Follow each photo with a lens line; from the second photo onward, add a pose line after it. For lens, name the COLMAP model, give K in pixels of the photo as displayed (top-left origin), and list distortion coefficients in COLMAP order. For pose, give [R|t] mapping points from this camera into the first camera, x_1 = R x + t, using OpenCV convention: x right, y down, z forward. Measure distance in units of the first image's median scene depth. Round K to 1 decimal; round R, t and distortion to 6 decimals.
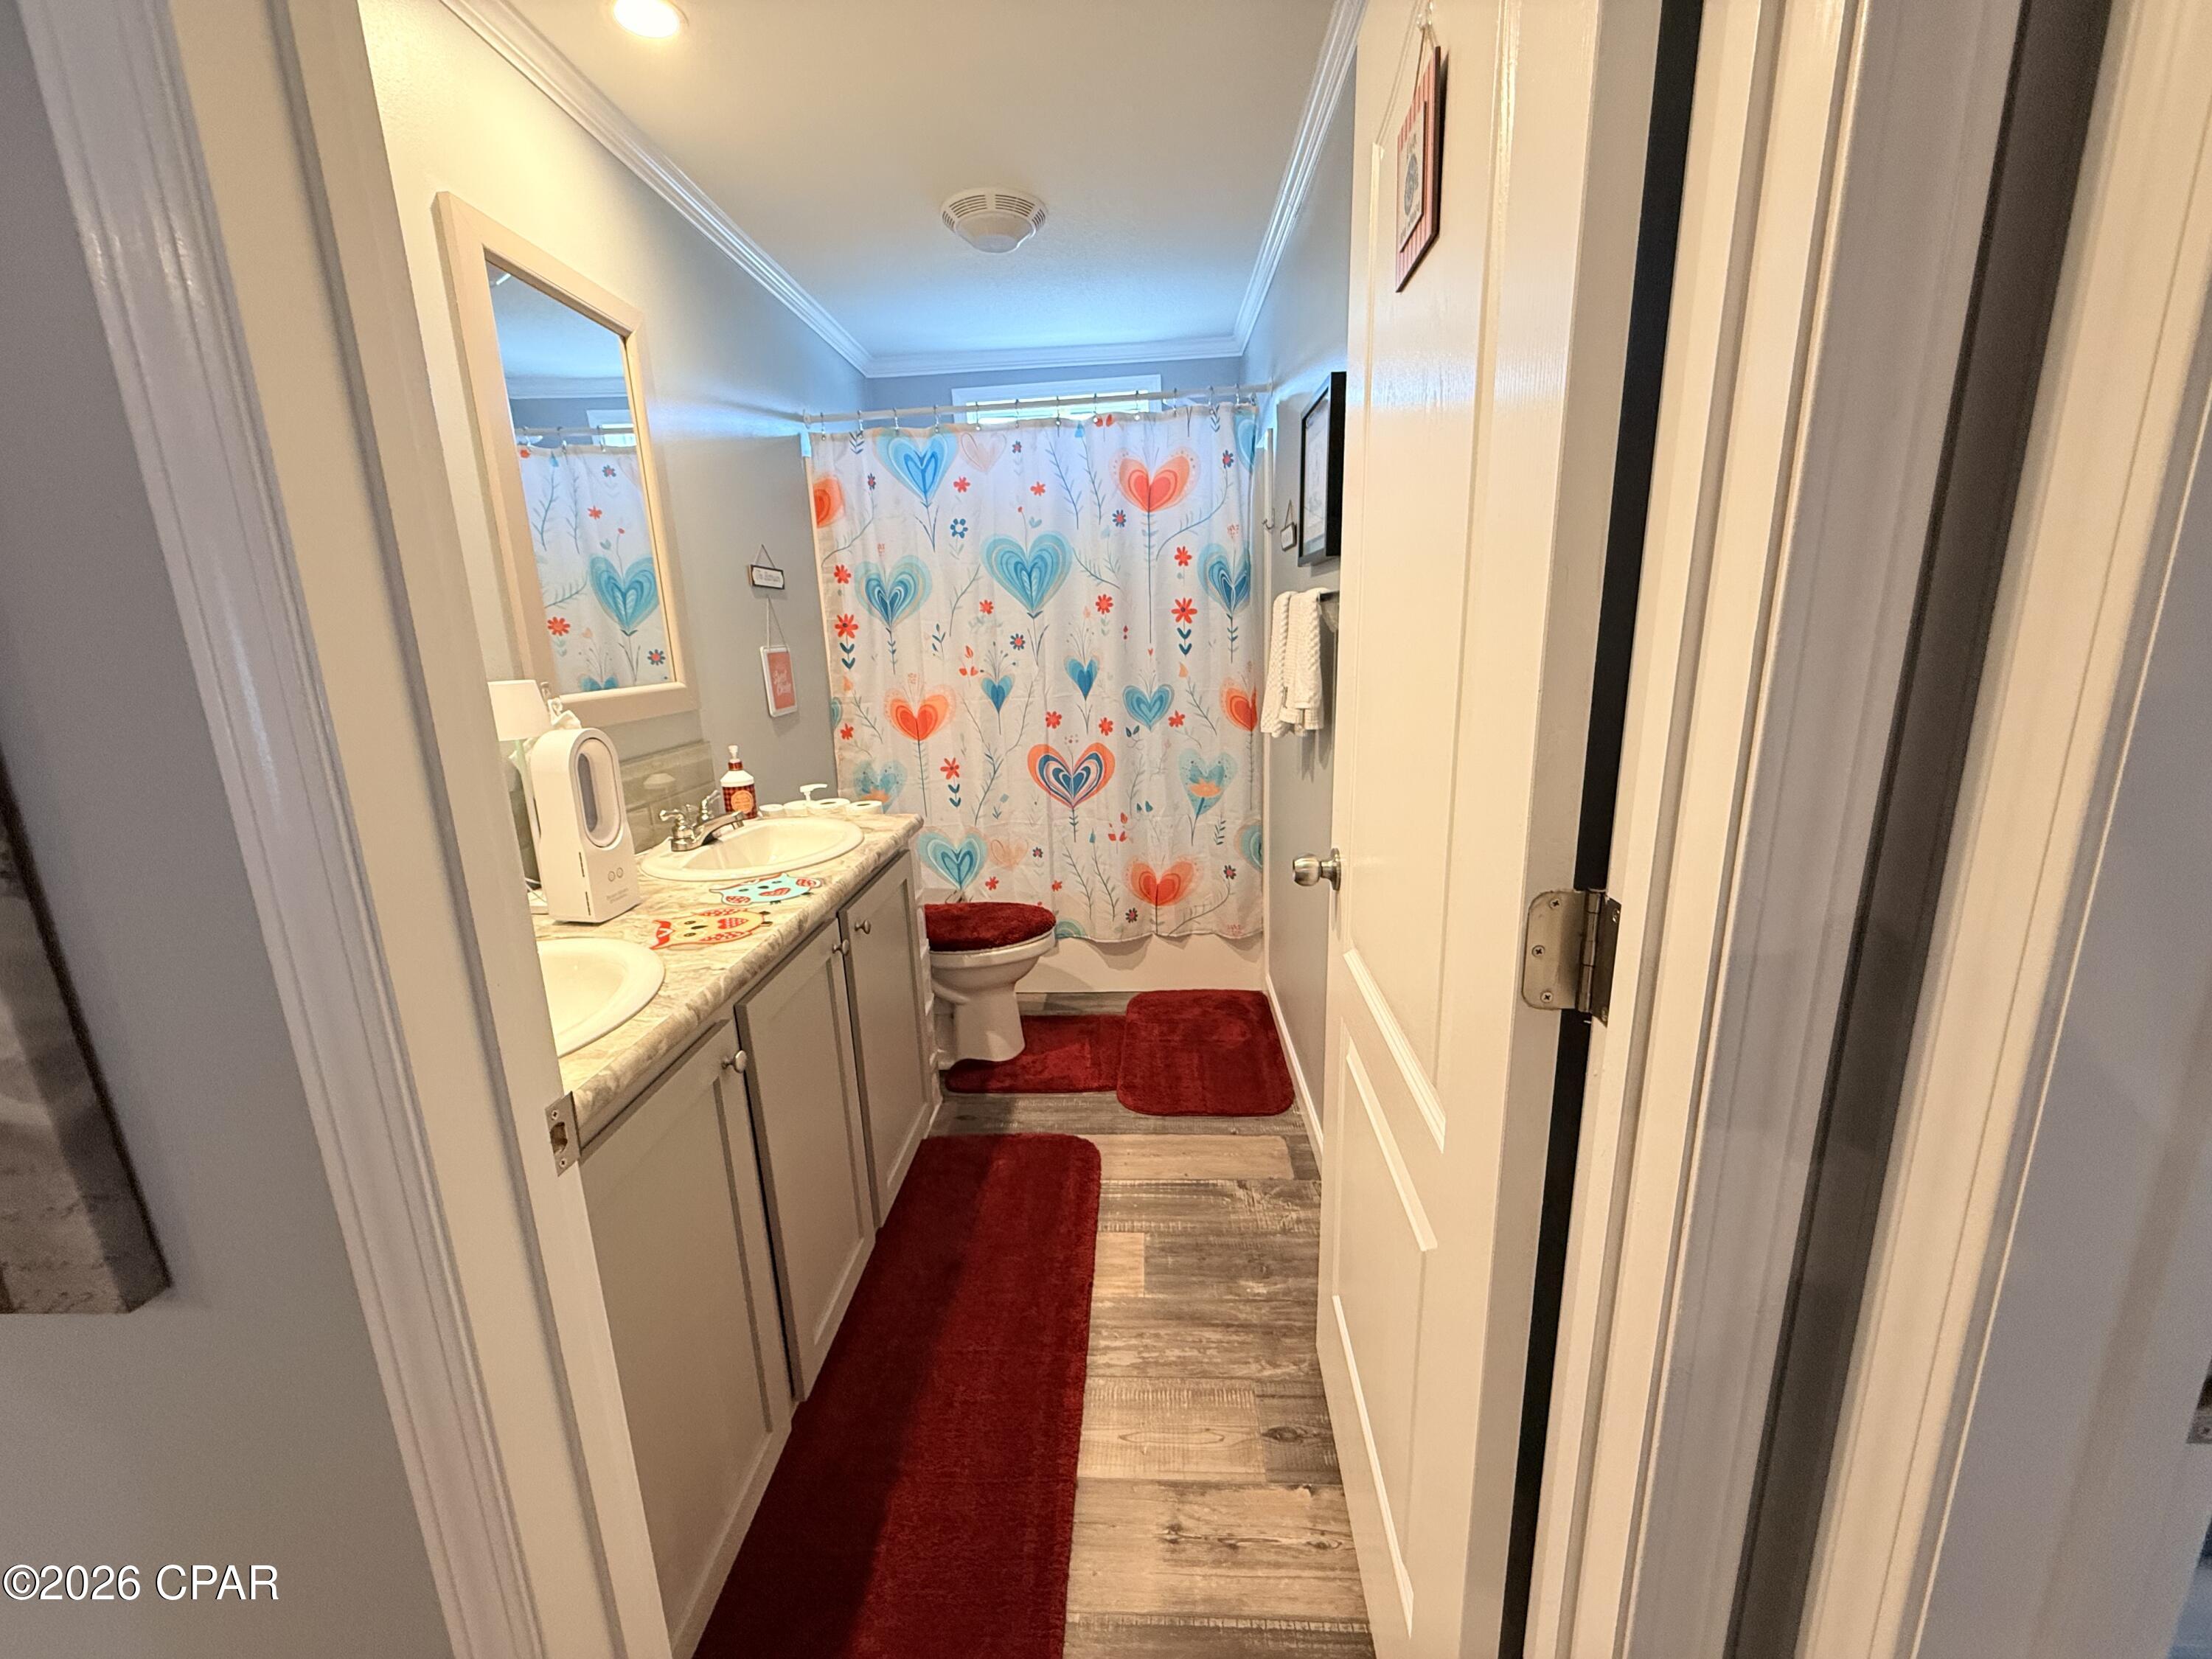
lens RADIAL K [[879.8, 0, 1099.5], [0, 879.8, 828.7], [0, 0, 1]] dist [-0.002165, -0.000399]
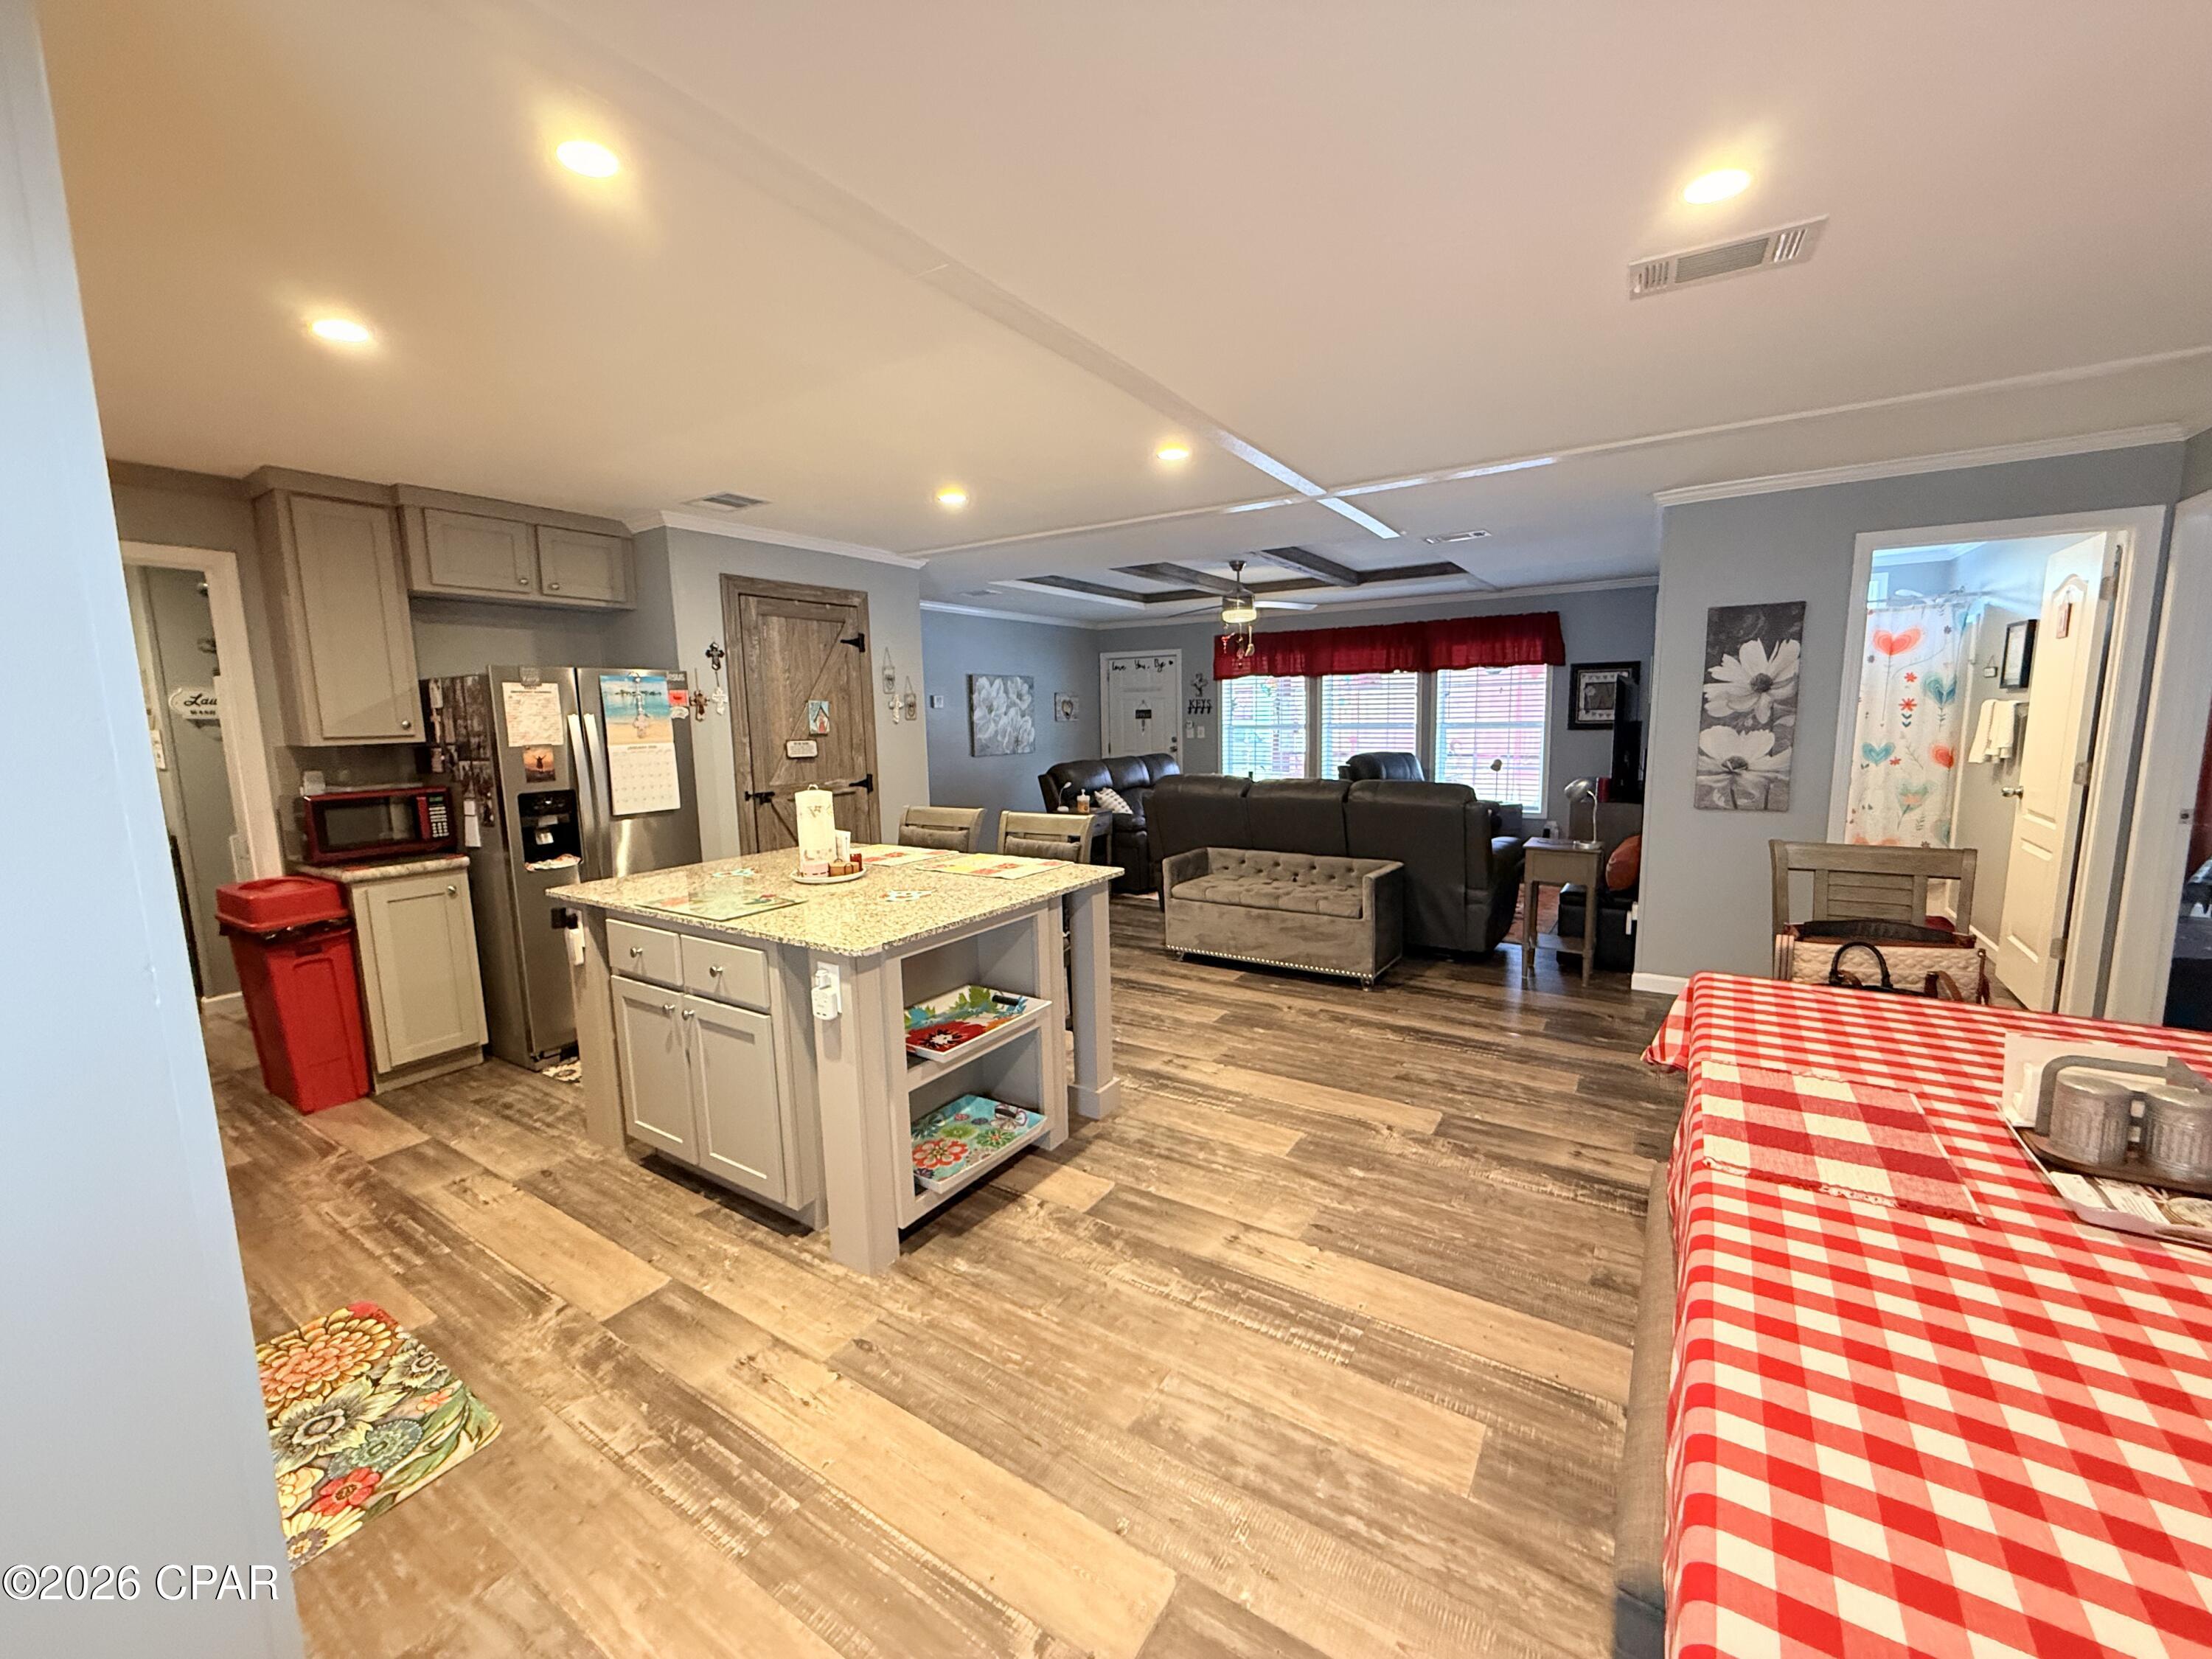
lens RADIAL K [[879.8, 0, 1099.5], [0, 879.8, 828.7], [0, 0, 1]] dist [-0.002165, -0.000399]
pose [[0.865405, 0.086683, -0.493518, -0.472709], [-0.128100, 0.990467, -0.050660, 0.351571], [0.484422, 0.107061, 0.868259, -1.525153]]
